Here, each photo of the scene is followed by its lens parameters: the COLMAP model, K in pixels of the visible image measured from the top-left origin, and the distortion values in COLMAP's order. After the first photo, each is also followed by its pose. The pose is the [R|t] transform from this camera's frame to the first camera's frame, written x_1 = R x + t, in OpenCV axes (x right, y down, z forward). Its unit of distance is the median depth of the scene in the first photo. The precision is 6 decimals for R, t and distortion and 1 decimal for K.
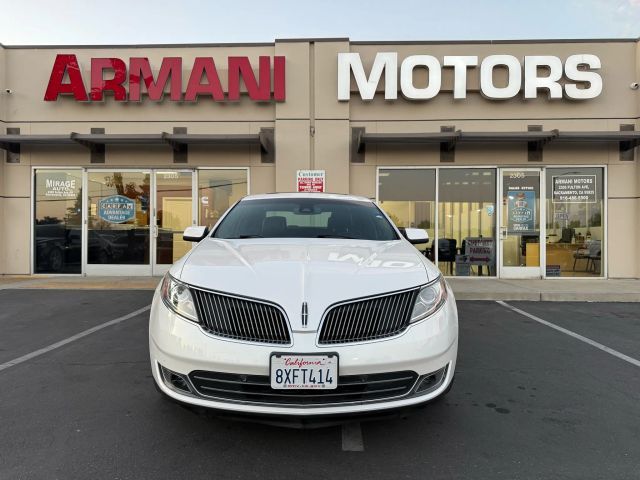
lens RADIAL K [[458.8, 0, 318.7], [0, 458.8, 240.1], [0, 0, 1]] dist [0.003502, -0.007747]
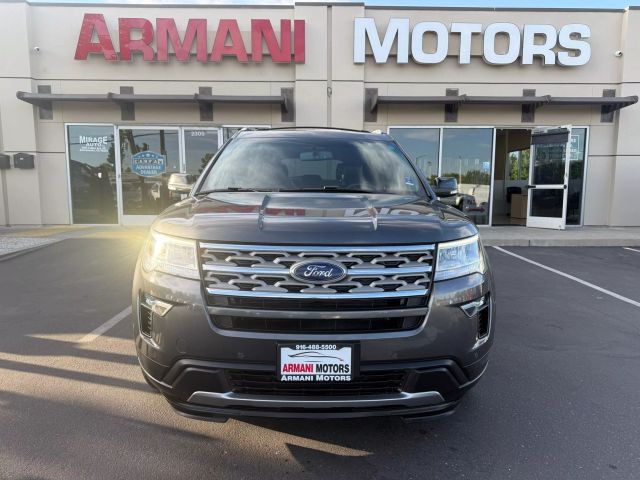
lens RADIAL K [[461.5, 0, 319.7], [0, 461.5, 243.4], [0, 0, 1]] dist [-0.010690, -0.000782]
pose [[0.998665, -0.006486, 0.051253, -0.096167], [-0.000141, 0.991742, 0.128252, -0.021784], [-0.051661, -0.128088, 0.990416, -0.124998]]
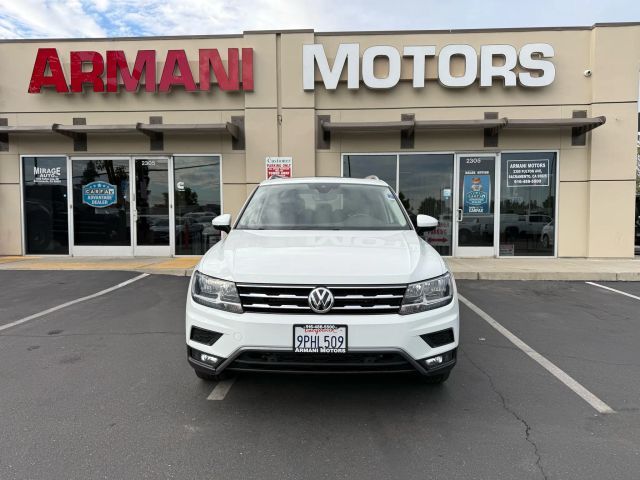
lens RADIAL K [[458.8, 0, 318.7], [0, 458.8, 240.1], [0, 0, 1]] dist [0.003502, -0.007747]
pose [[0.999827, -0.003745, -0.018199, 0.094884], [0.004716, 0.998551, 0.053613, -0.016310], [0.017972, -0.053689, 0.998396, -0.070625]]
